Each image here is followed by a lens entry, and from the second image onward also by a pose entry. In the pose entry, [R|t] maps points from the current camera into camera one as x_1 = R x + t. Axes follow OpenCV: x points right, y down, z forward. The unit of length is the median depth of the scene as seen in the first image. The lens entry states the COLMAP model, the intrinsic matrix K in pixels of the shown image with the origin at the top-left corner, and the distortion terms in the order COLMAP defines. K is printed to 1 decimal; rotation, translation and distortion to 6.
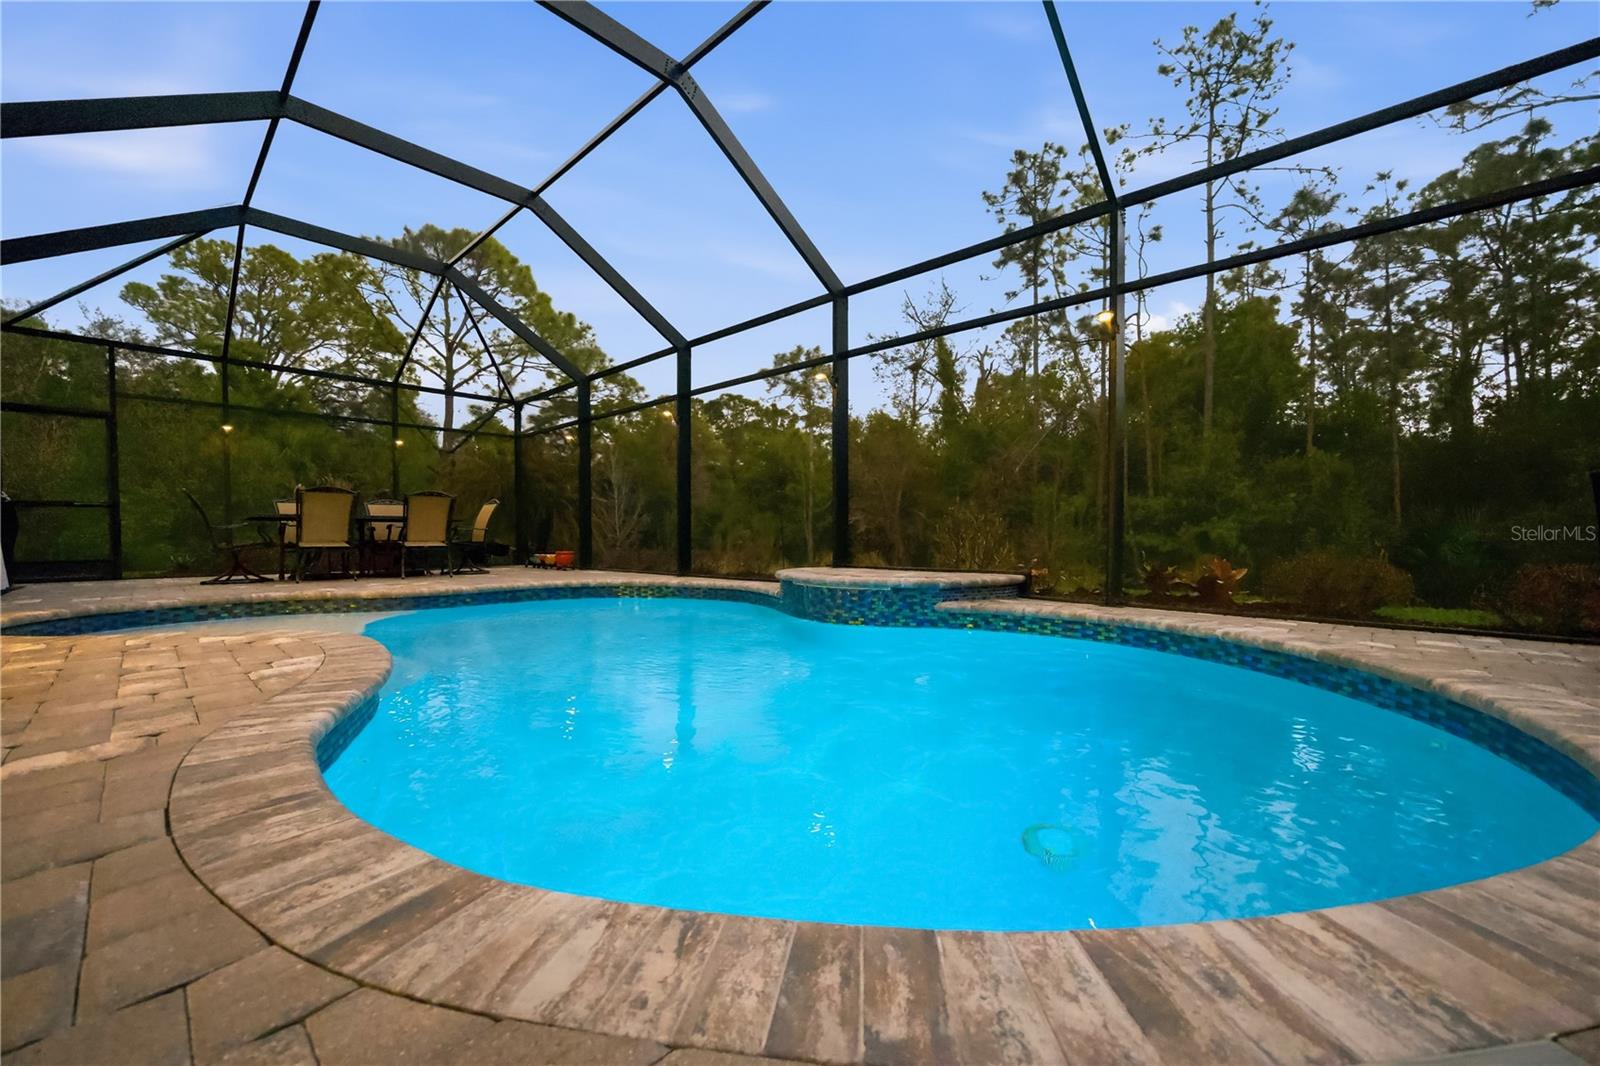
lens RADIAL K [[631.8, 0, 796.1], [0, 631.8, 537.3], [0, 0, 1]] dist [-0.021469, 0.006955]
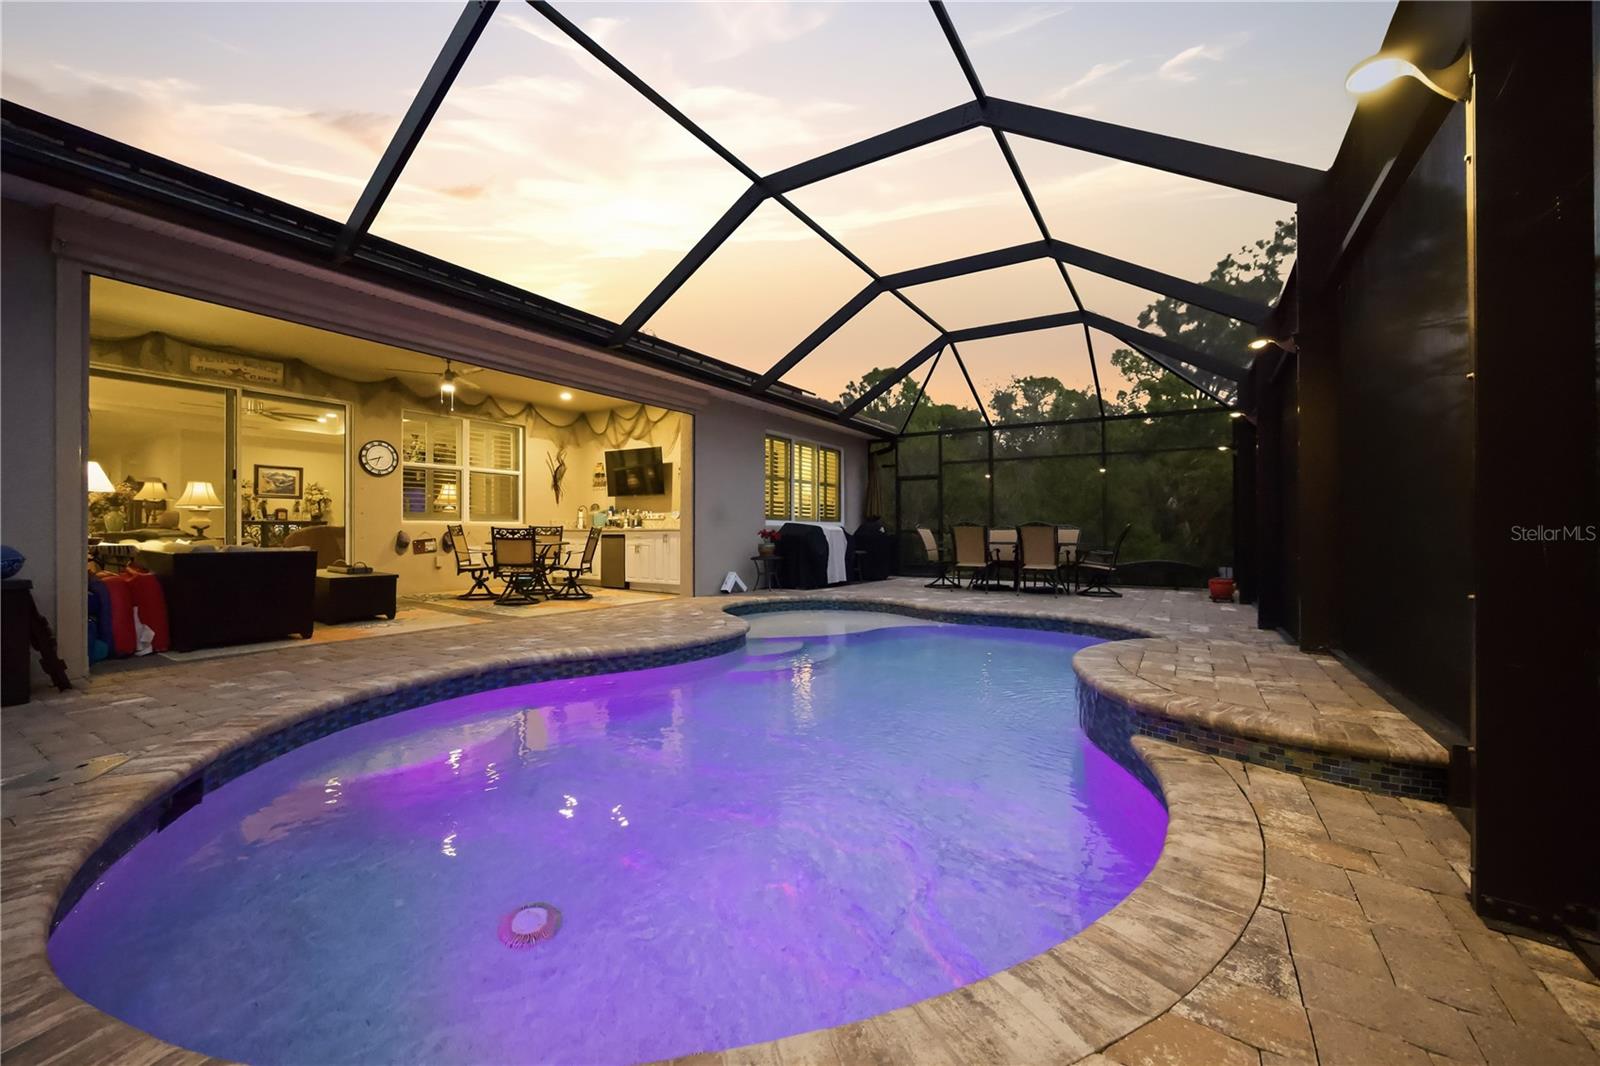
lens RADIAL K [[614.7, 0, 808.0], [0, 614.7, 530.9], [0, 0, 1]] dist [-0.025954, 0.007115]
pose [[0.200015, 0.000574, -0.979793, 0.687202], [-0.005975, 0.999982, -0.000634, -0.082914], [0.979775, 0.005981, 0.200015, 0.551111]]
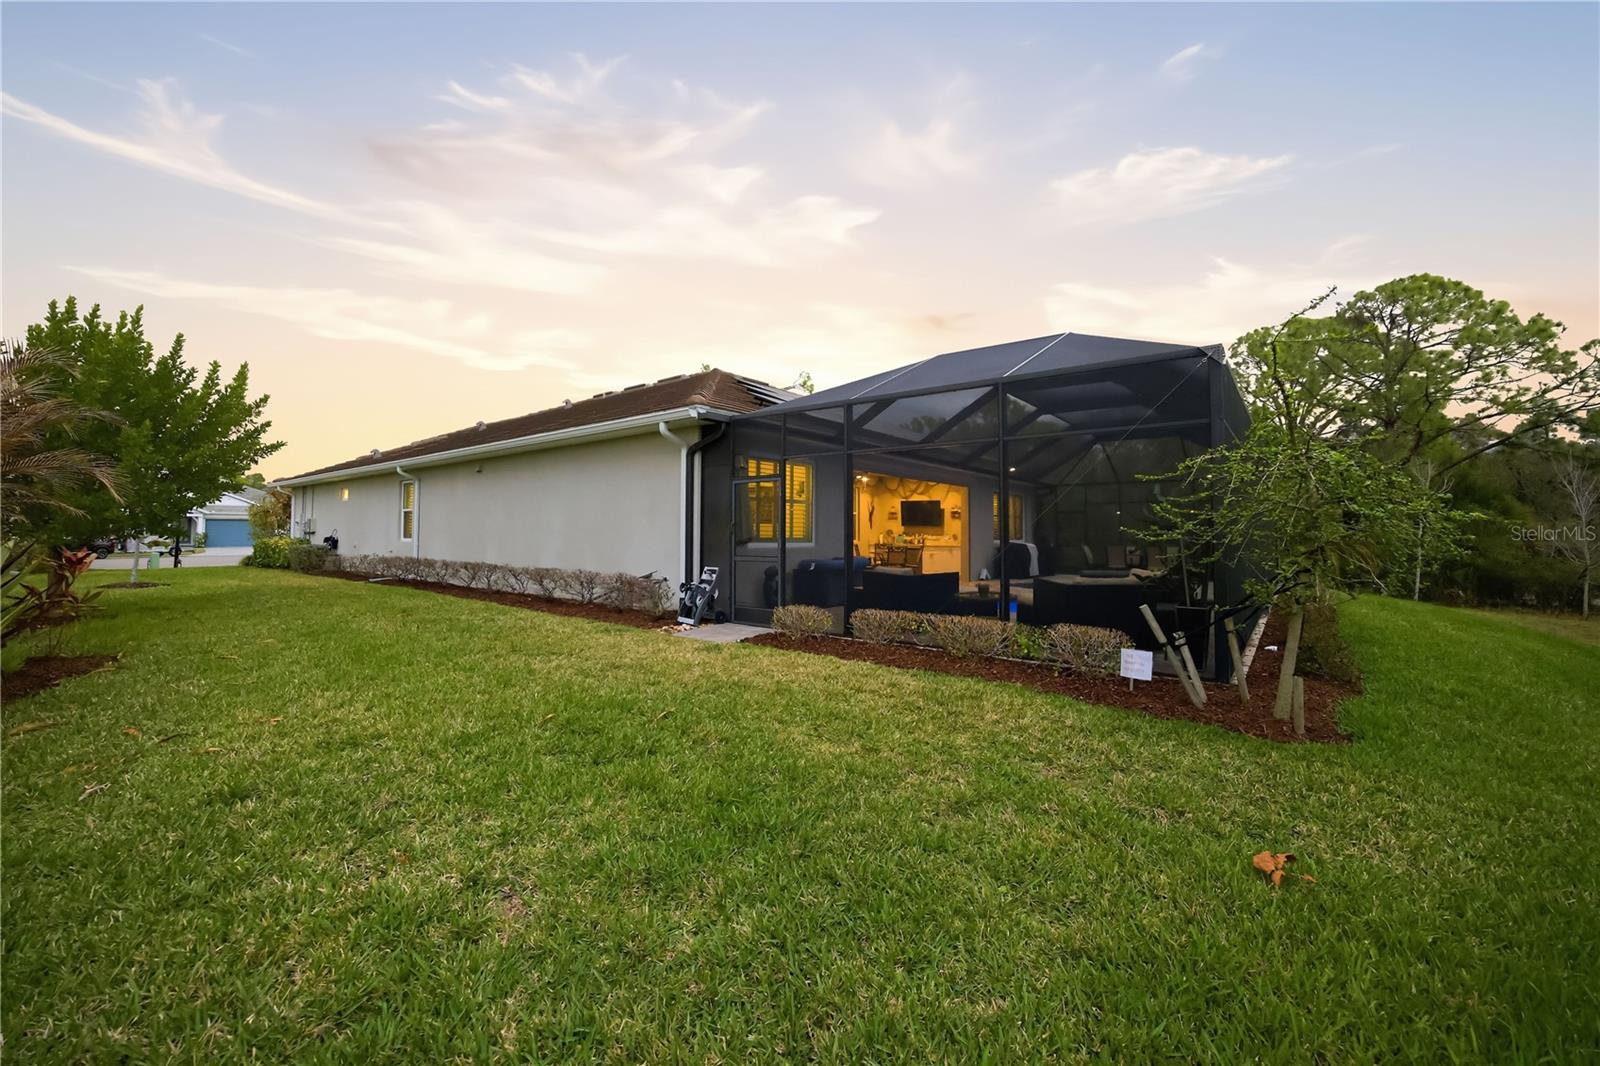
lens RADIAL K [[630.2, 0, 803.8], [0, 630.2, 531.5], [0, 0, 1]] dist [-0.026912, 0.009460]
pose [[0.092765, -0.000361, -0.995688, 2.350403], [-0.015220, 0.999883, -0.001781, -0.152414], [0.995572, 0.015320, 0.092749, -0.709066]]
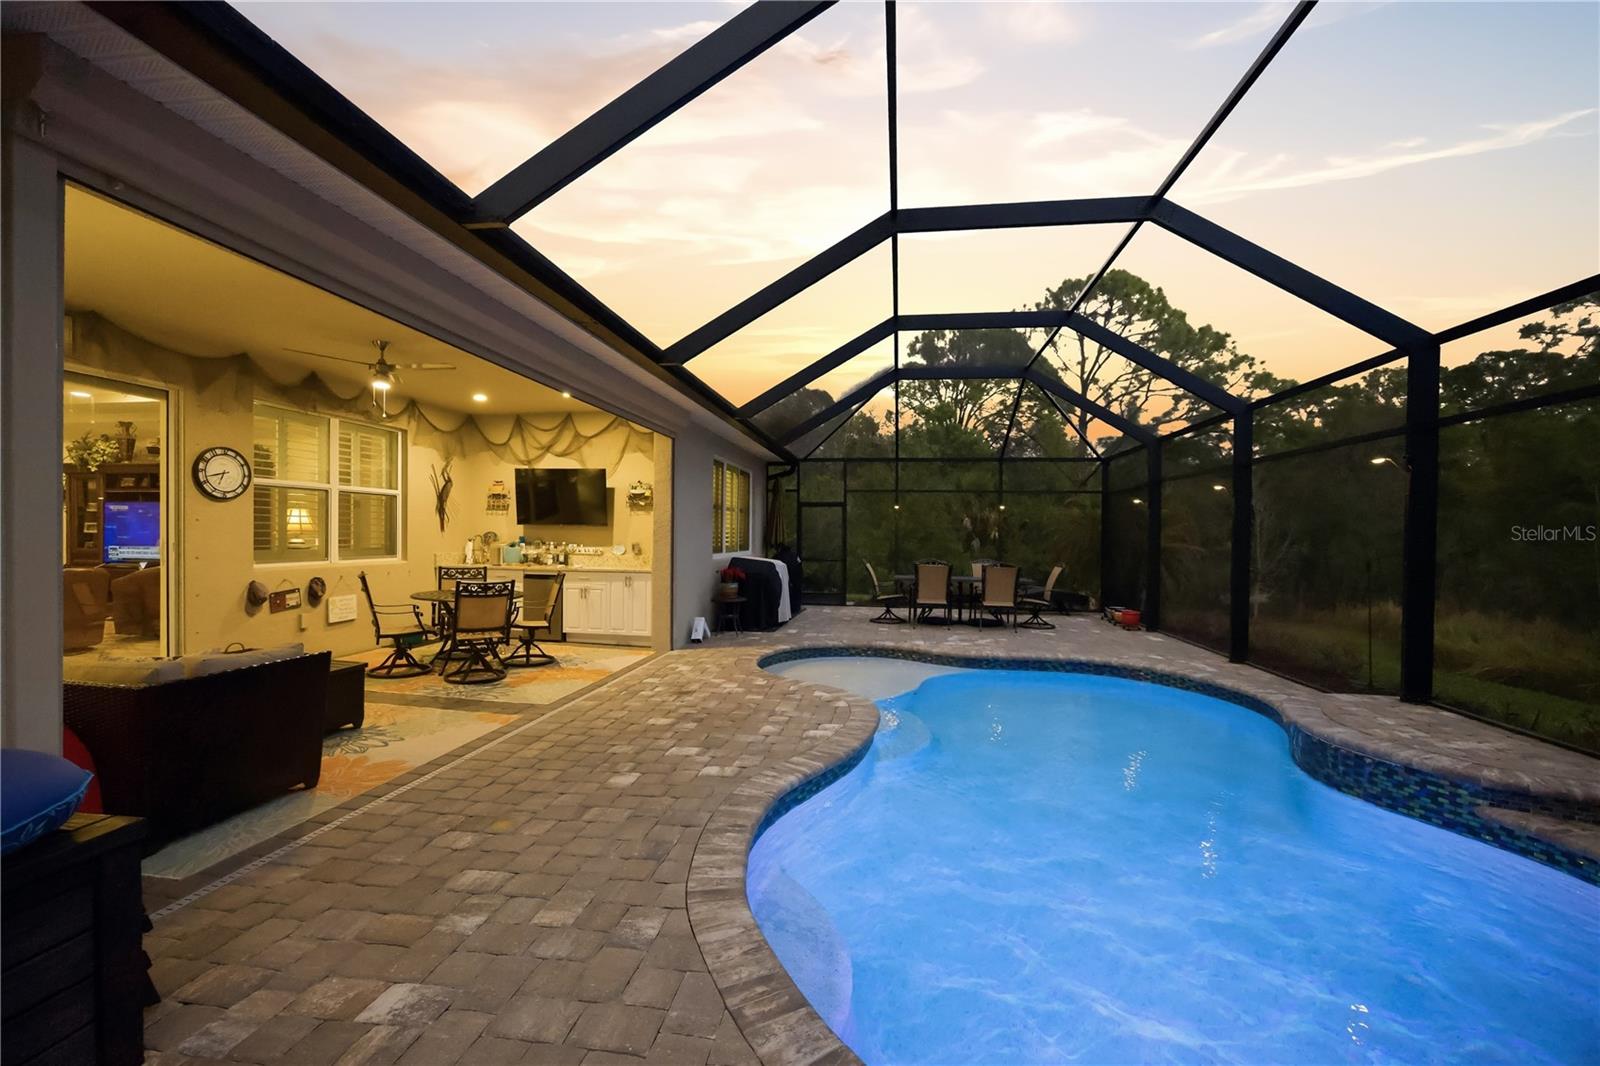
lens RADIAL K [[630.2, 0, 803.8], [0, 630.2, 531.5], [0, 0, 1]] dist [-0.026912, 0.009460]
pose [[0.570541, 0.005690, -0.821249, 0.346642], [-0.018855, 0.999803, -0.006172, -0.187132], [0.821052, 0.019006, 0.570536, -0.063699]]
